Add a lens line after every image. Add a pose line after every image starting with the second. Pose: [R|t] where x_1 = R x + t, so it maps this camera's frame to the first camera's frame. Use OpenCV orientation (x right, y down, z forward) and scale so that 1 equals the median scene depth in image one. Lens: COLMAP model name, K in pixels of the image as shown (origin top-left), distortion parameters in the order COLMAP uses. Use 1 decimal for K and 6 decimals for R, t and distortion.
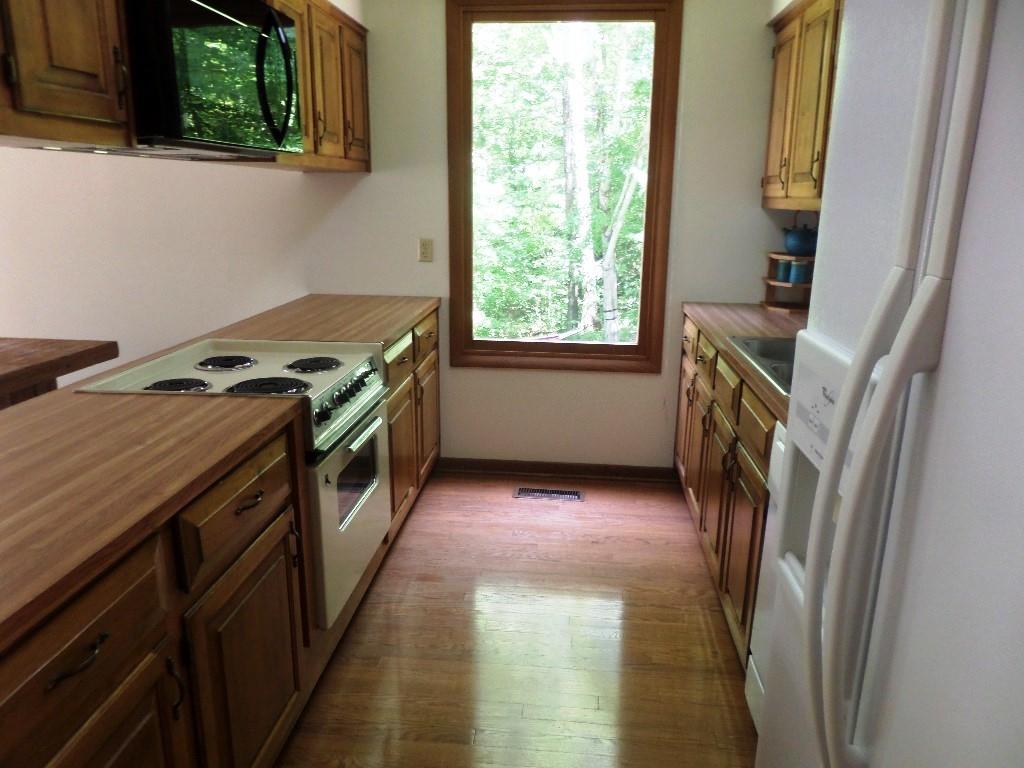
lens RADIAL K [[729.0, 0, 512.2], [0, 729.0, 385.0], [0, 0, 1]] dist [-0.008687, -0.000508]
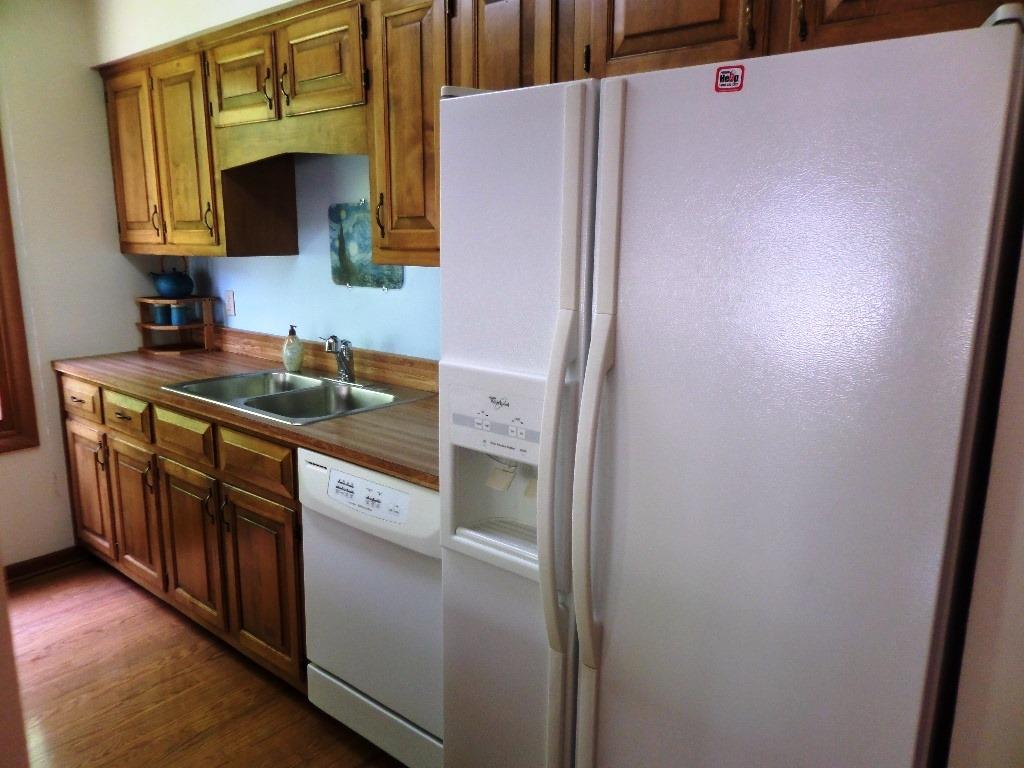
lens RADIAL K [[729.0, 0, 511.3], [0, 729.0, 381.5], [0, 0, 1]] dist [-0.008687, -0.000508]
pose [[0.558474, -0.177636, 0.810279, -0.193947], [0.213479, 0.974679, 0.066540, -0.031369], [-0.801582, 0.135817, 0.582254, 0.041266]]
